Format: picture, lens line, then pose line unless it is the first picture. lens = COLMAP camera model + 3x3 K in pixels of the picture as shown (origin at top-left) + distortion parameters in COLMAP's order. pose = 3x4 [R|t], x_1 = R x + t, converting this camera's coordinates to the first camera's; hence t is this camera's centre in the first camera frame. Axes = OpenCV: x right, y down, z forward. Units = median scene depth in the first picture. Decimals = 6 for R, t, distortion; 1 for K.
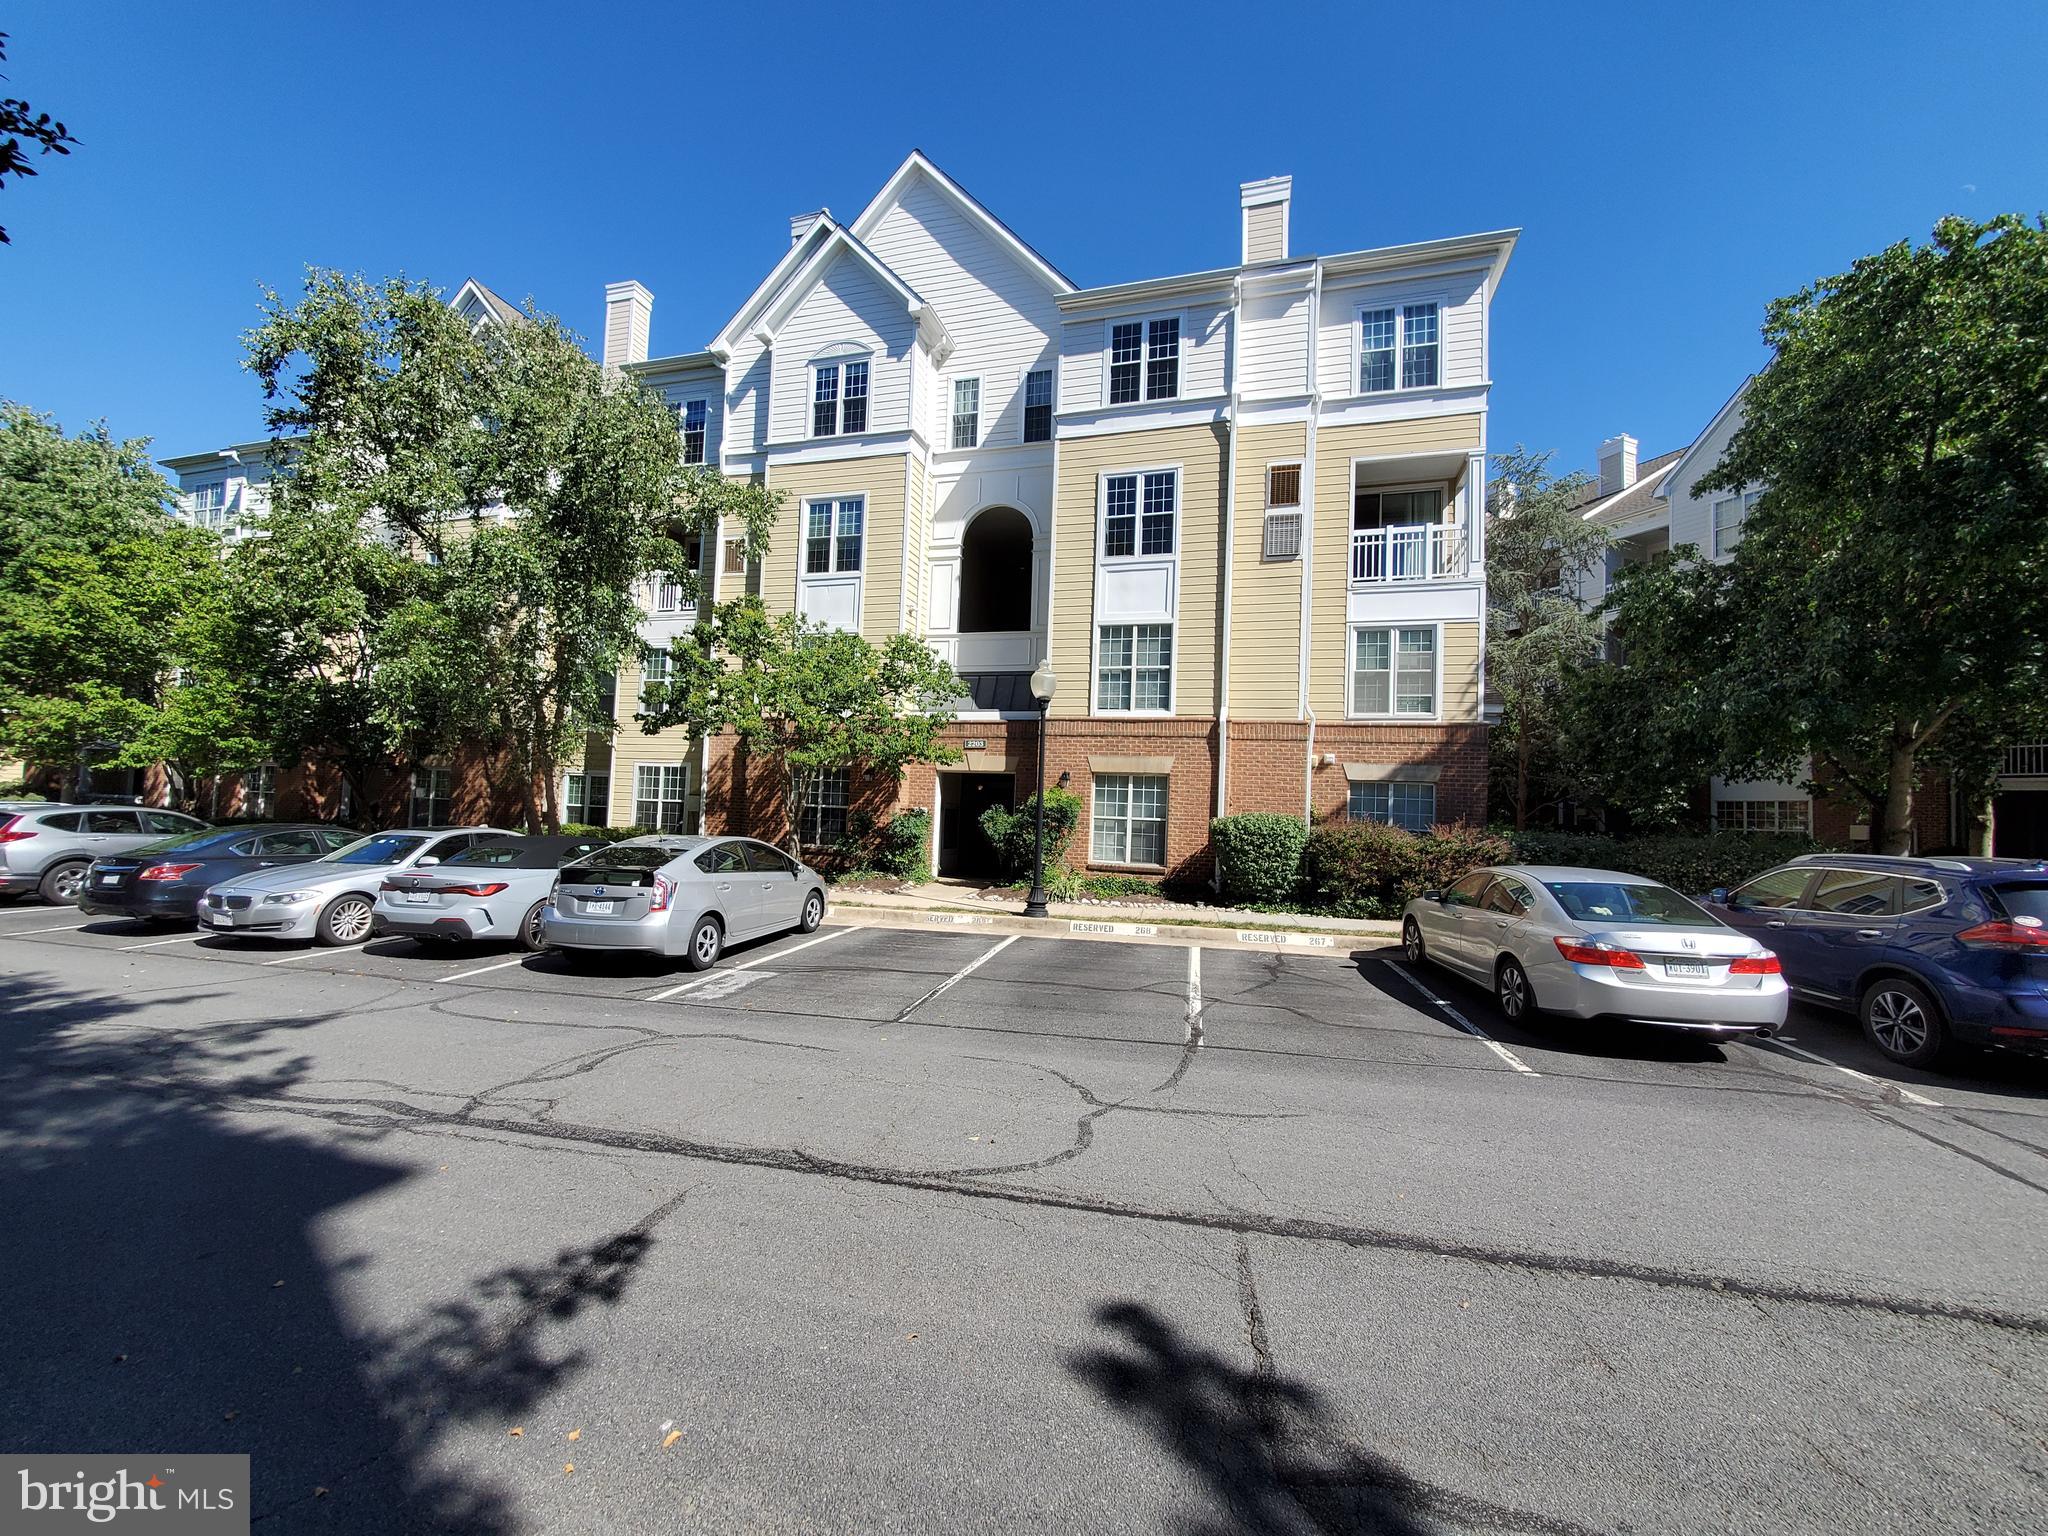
lens RADIAL K [[812.1, 0, 1019.4], [0, 812.1, 773.3], [0, 0, 1]] dist [0.000570, -0.000246]
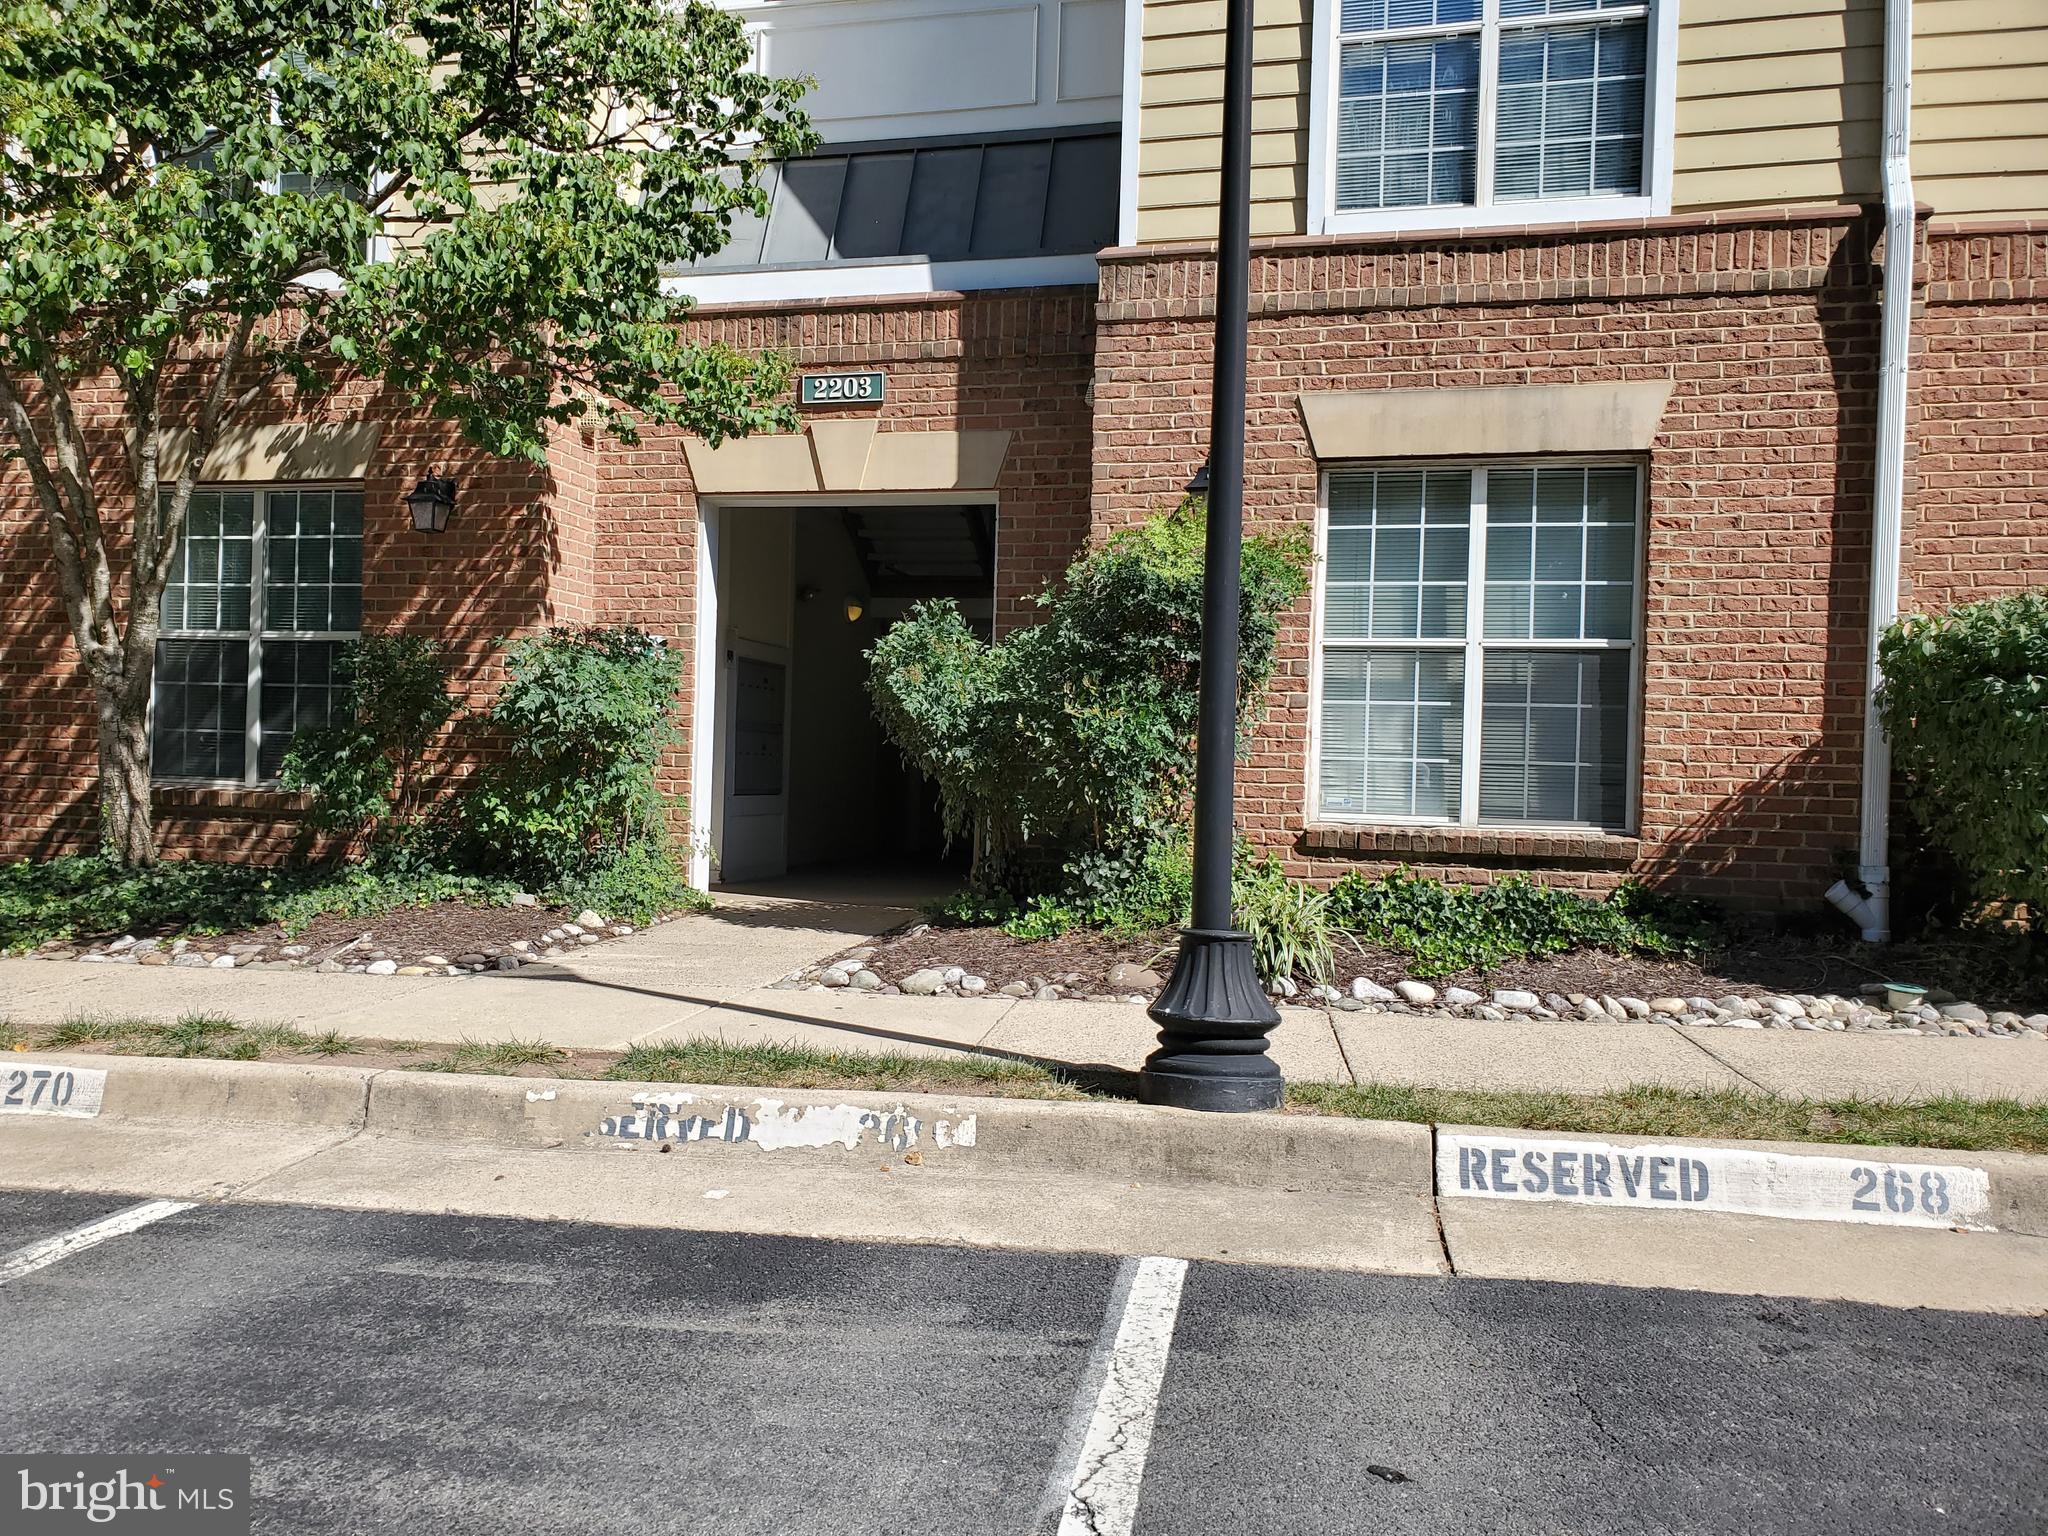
lens RADIAL K [[1580.6, 0, 995.9], [0, 1580.6, 767.5], [0, 0, 1]] dist [0.030749, -0.003717]
pose [[0.998559, -0.015184, 0.051475, -0.035892], [0.012540, 0.998605, 0.051299, 0.066992], [-0.052182, -0.050579, 0.997356, 0.523288]]
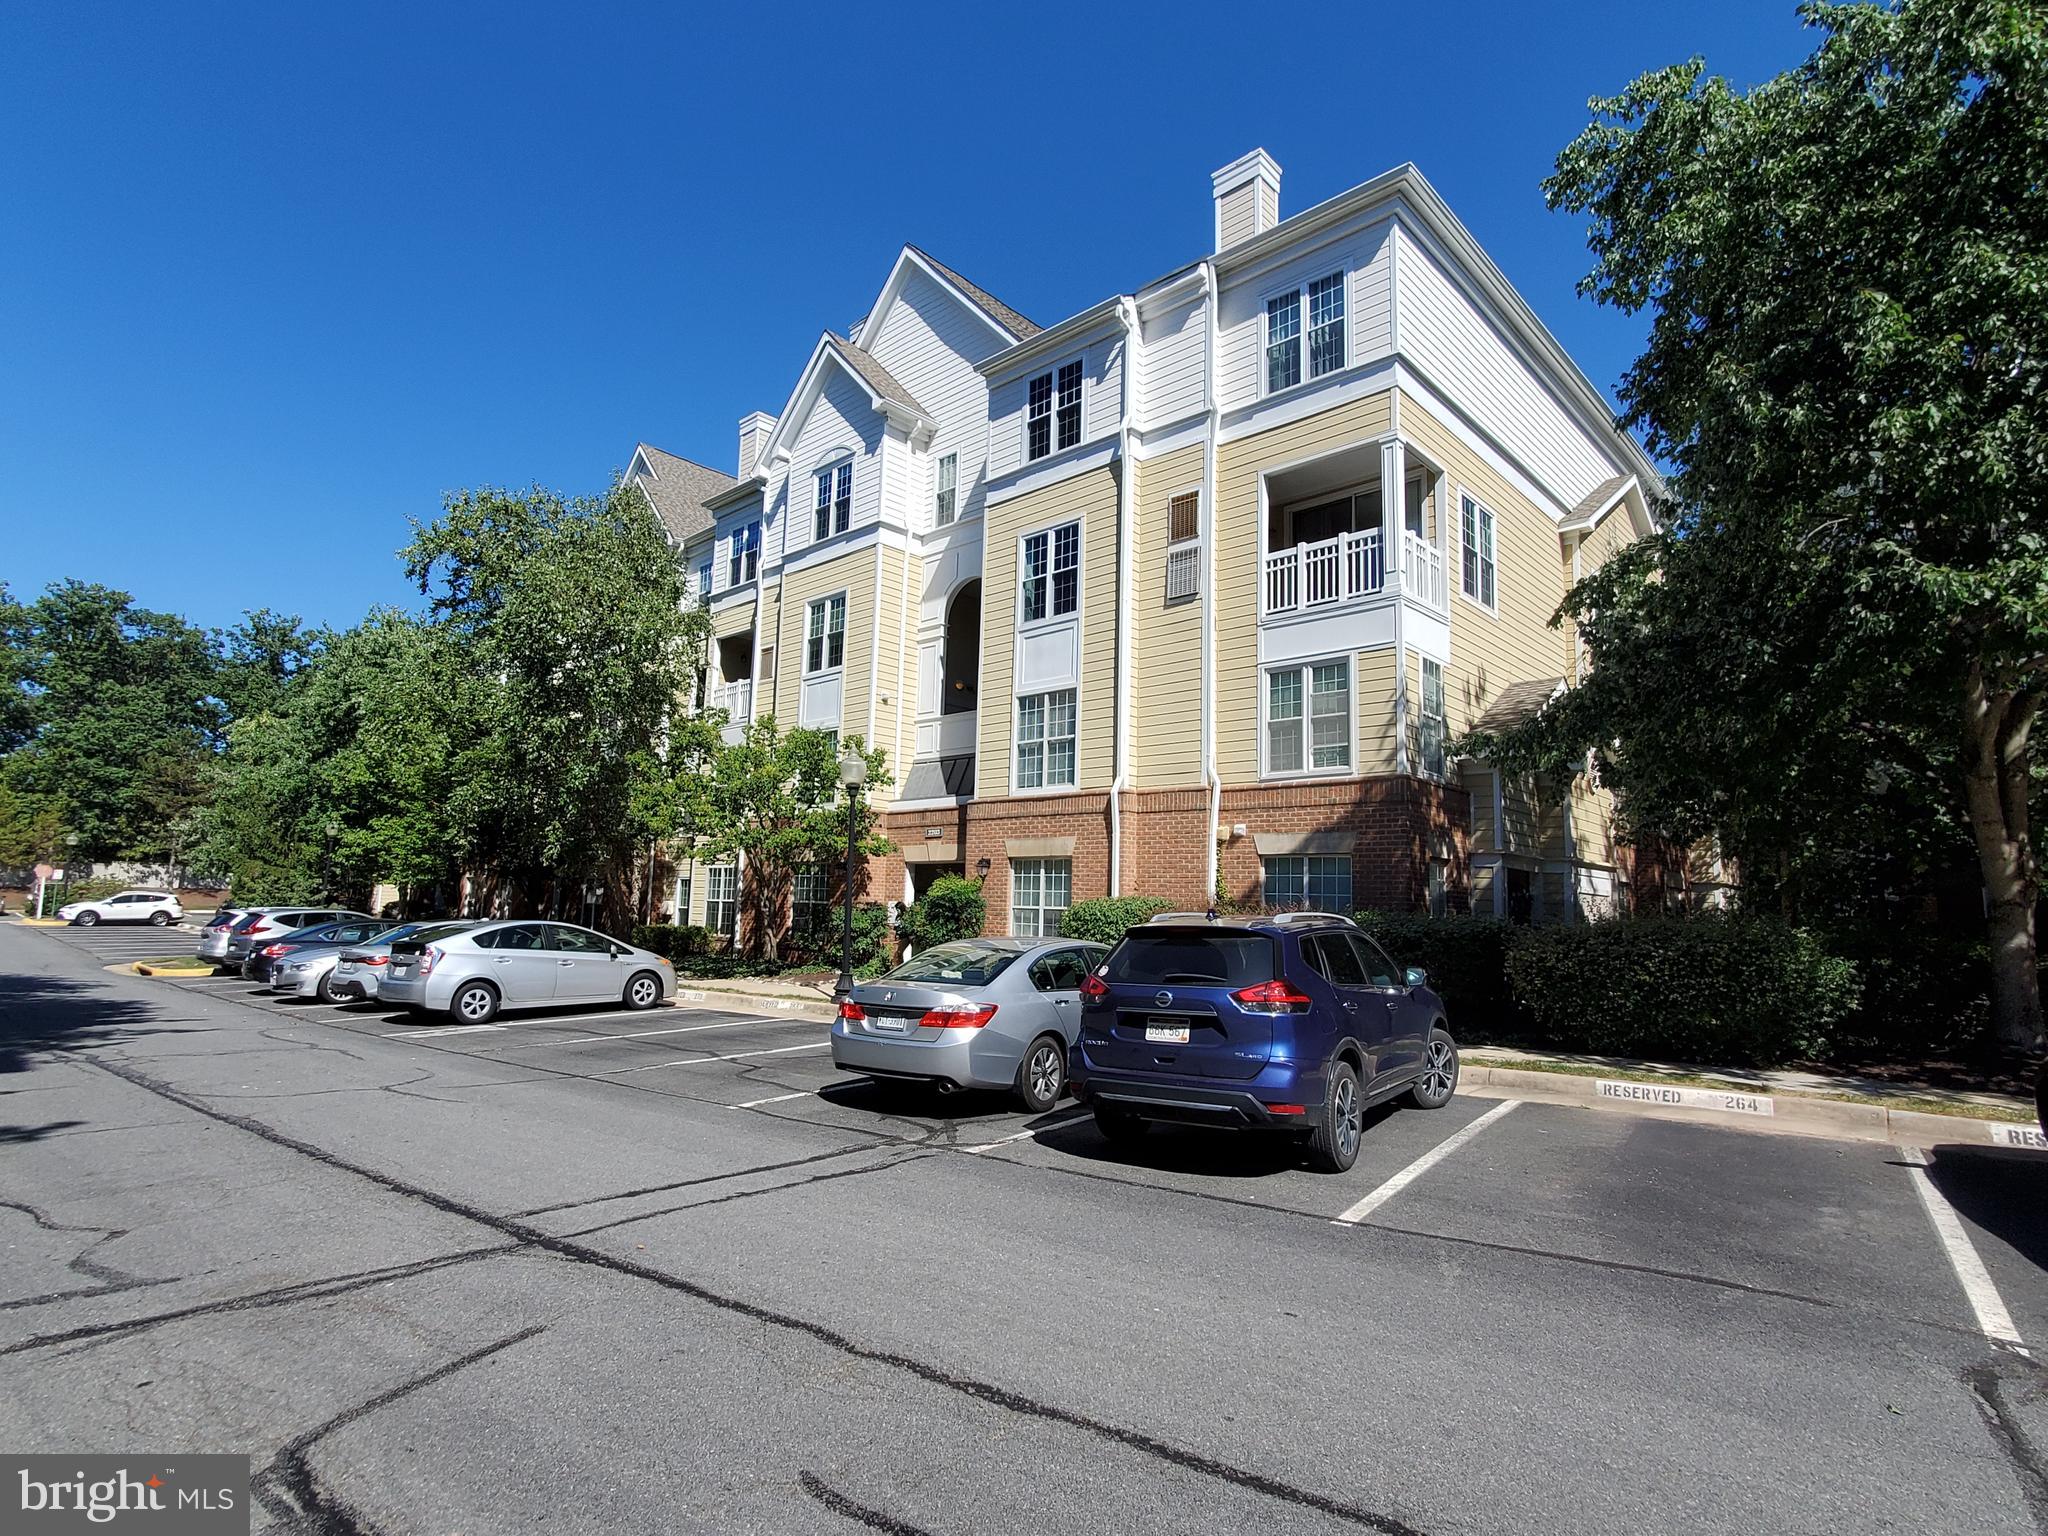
lens RADIAL K [[1063.7, 0, 1016.5], [0, 1063.7, 763.1], [0, 0, 1]] dist [0.003802, 0.000626]
pose [[0.887786, -0.077880, -0.453619, 0.655432], [0.030323, 0.993336, -0.111197, 0.027225], [0.459256, 0.084965, 0.884231, -0.063356]]
